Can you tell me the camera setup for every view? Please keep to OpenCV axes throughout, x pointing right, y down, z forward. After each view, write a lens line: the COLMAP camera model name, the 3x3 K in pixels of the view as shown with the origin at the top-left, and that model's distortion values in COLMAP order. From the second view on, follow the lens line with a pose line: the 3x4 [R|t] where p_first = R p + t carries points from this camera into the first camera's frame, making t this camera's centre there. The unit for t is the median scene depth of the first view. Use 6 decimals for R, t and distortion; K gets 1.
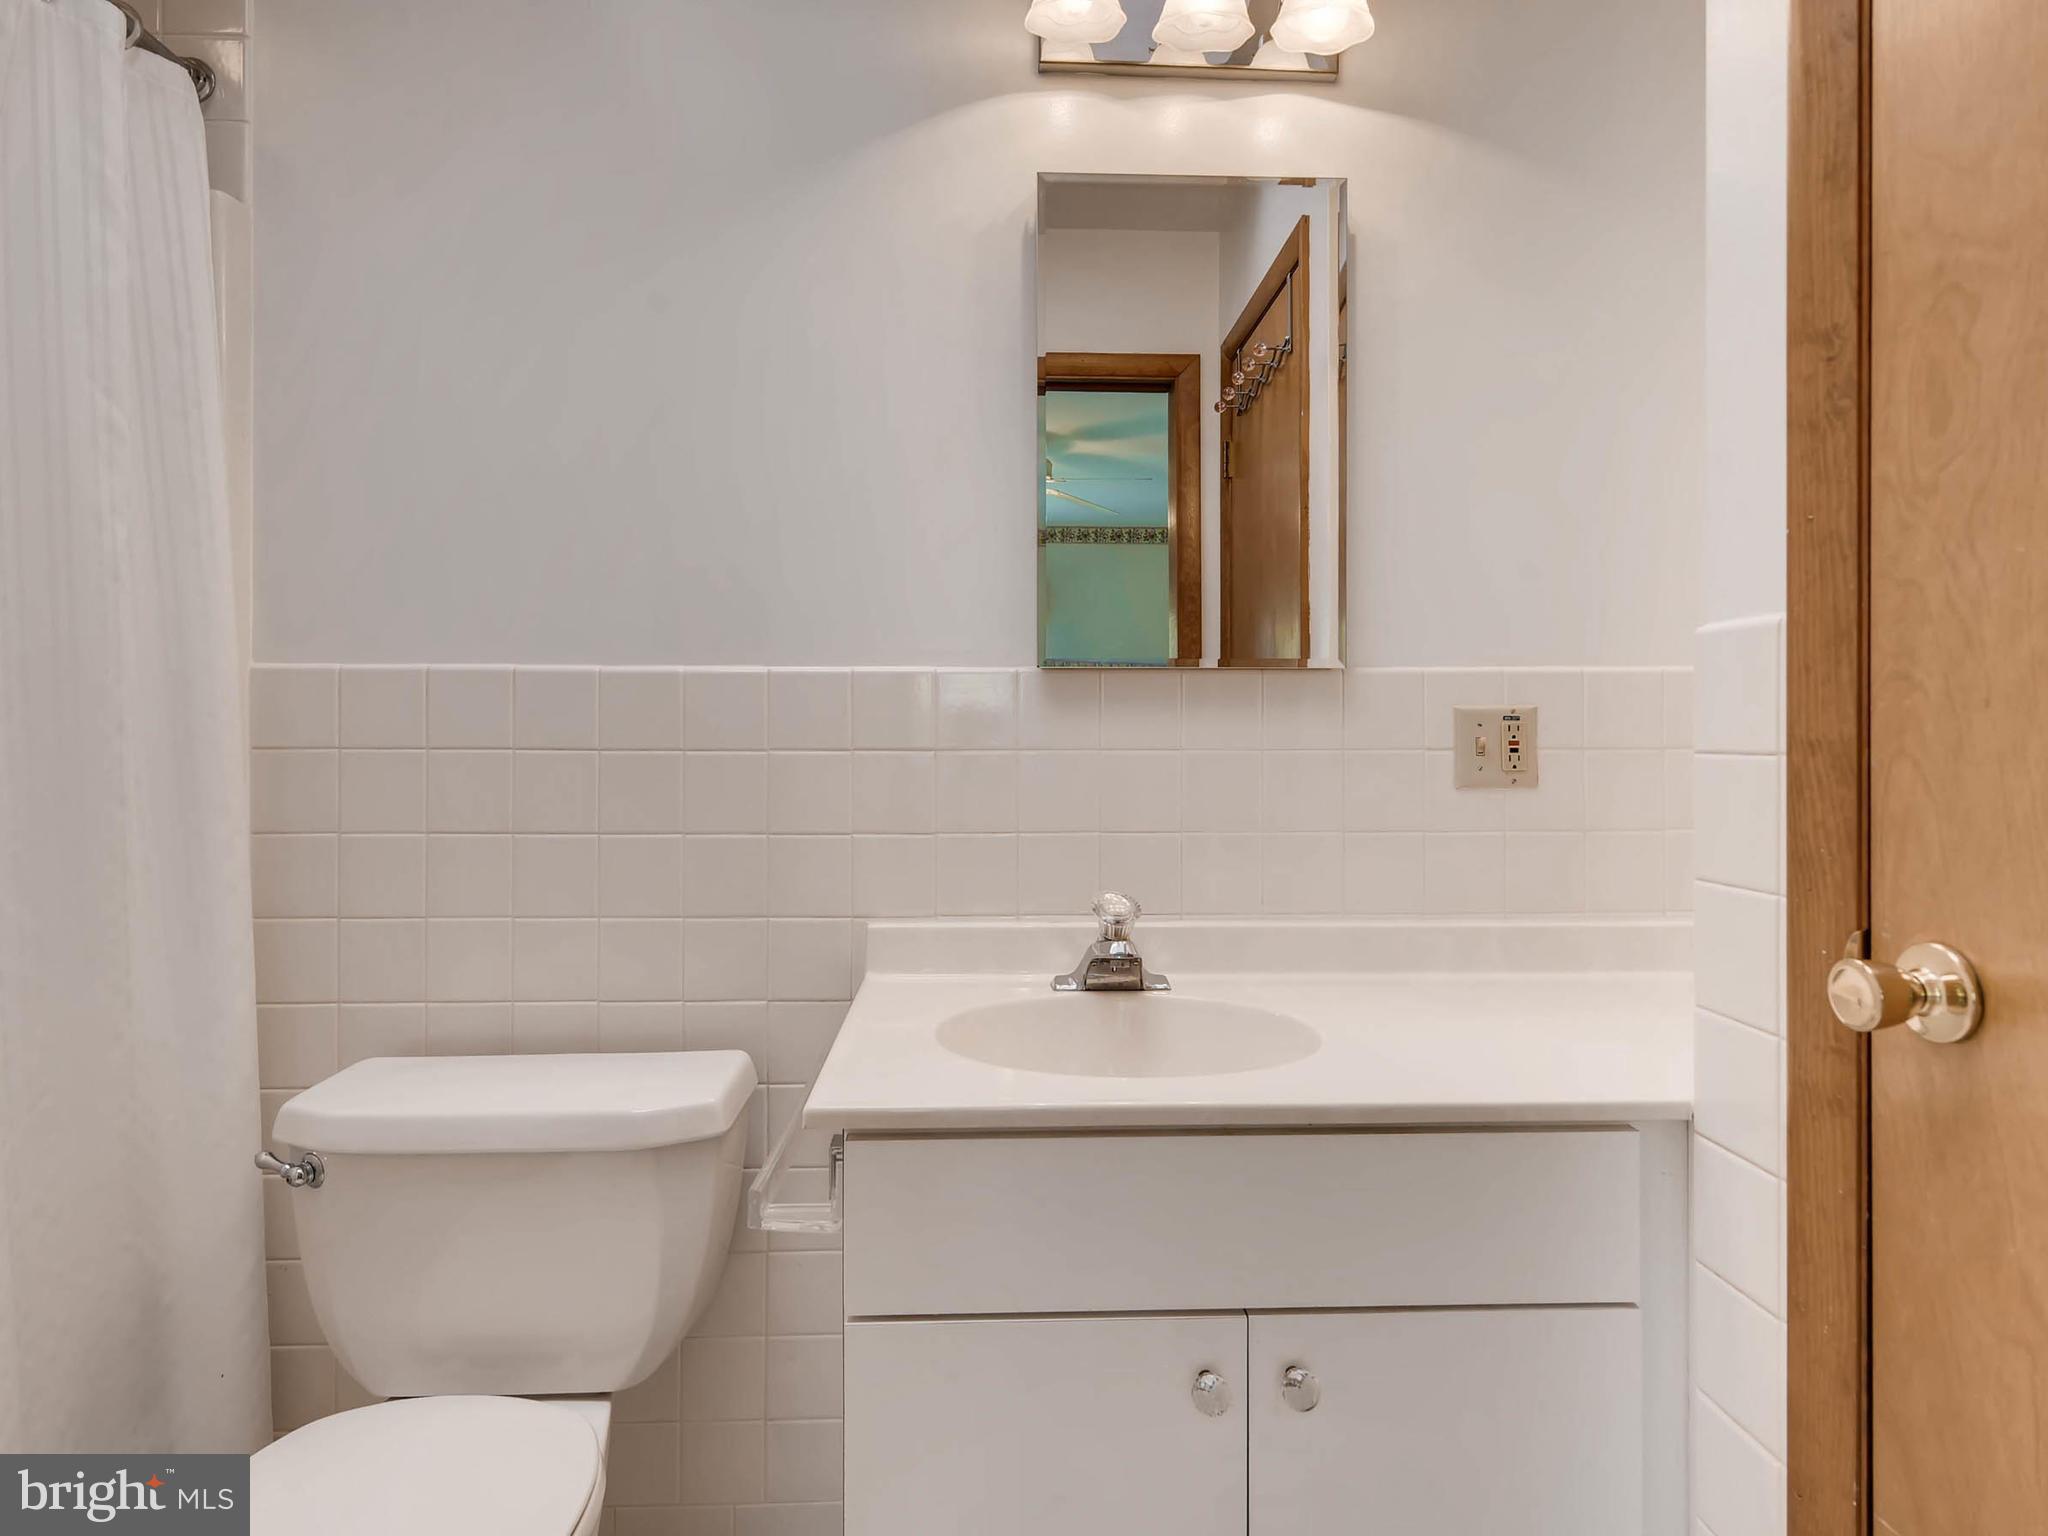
lens RADIAL K [[1142.5, 0, 1015.5], [0, 1142.5, 749.0], [0, 0, 1]] dist [0.003095, 0.000323]
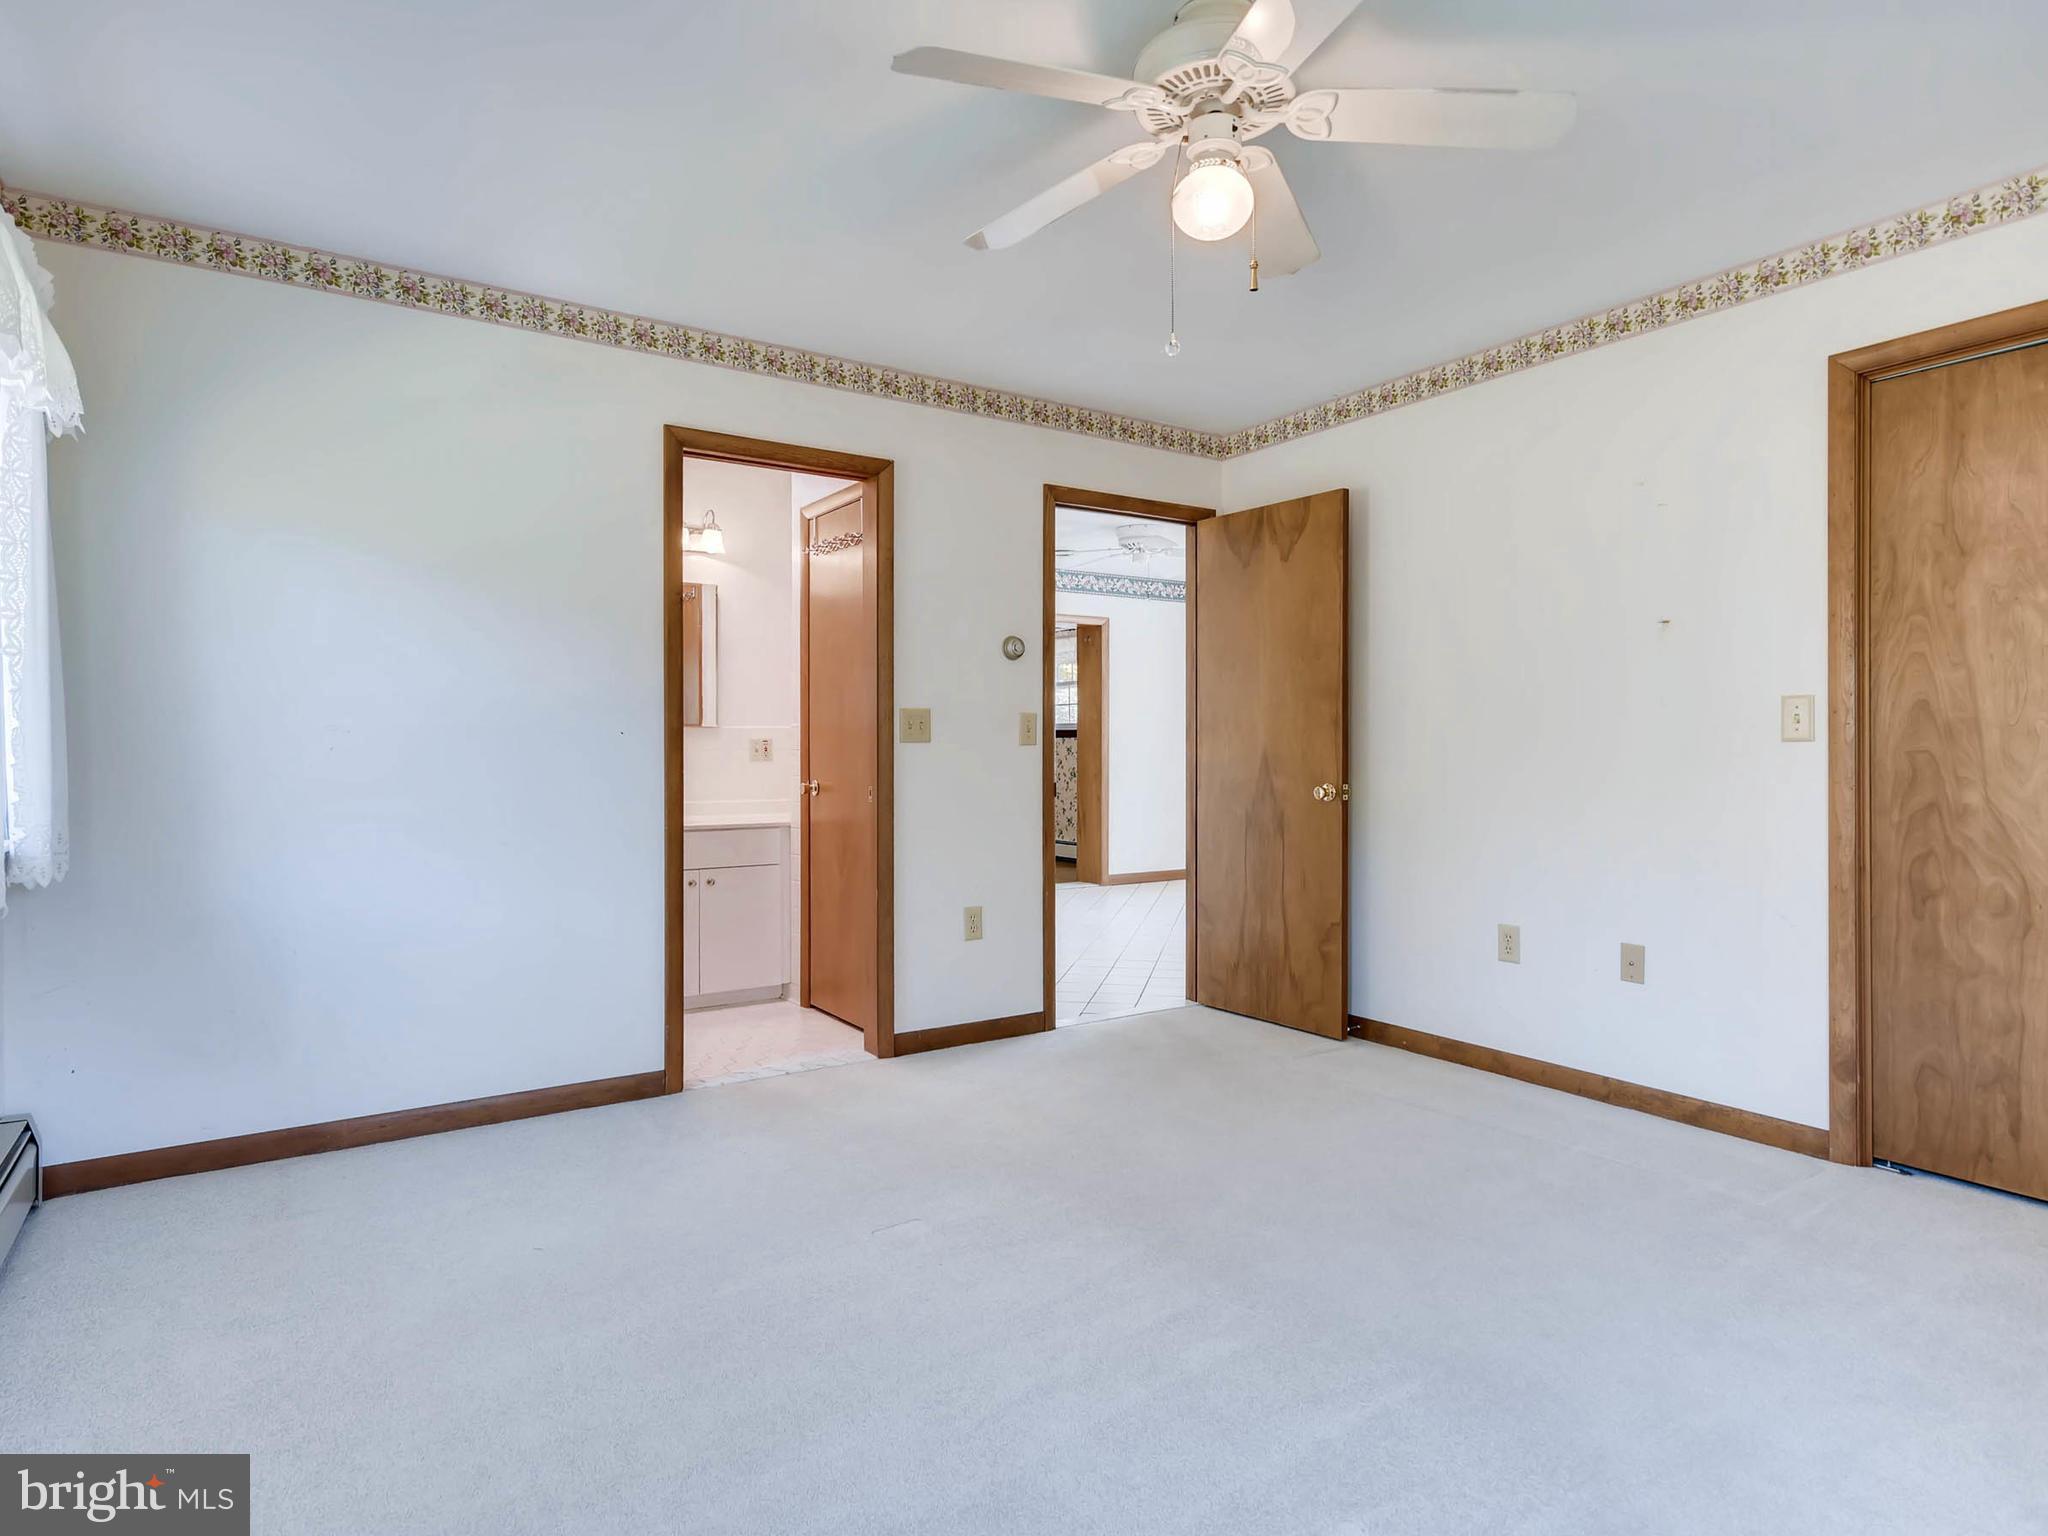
lens RADIAL K [[1142.5, 0, 1015.5], [0, 1142.5, 749.0], [0, 0, 1]] dist [0.003095, 0.000323]
pose [[0.850697, -0.000191, 0.525657, -1.177032], [0.003187, 0.999983, -0.004794, 0.025072], [-0.525647, 0.005754, 0.850683, -3.718565]]
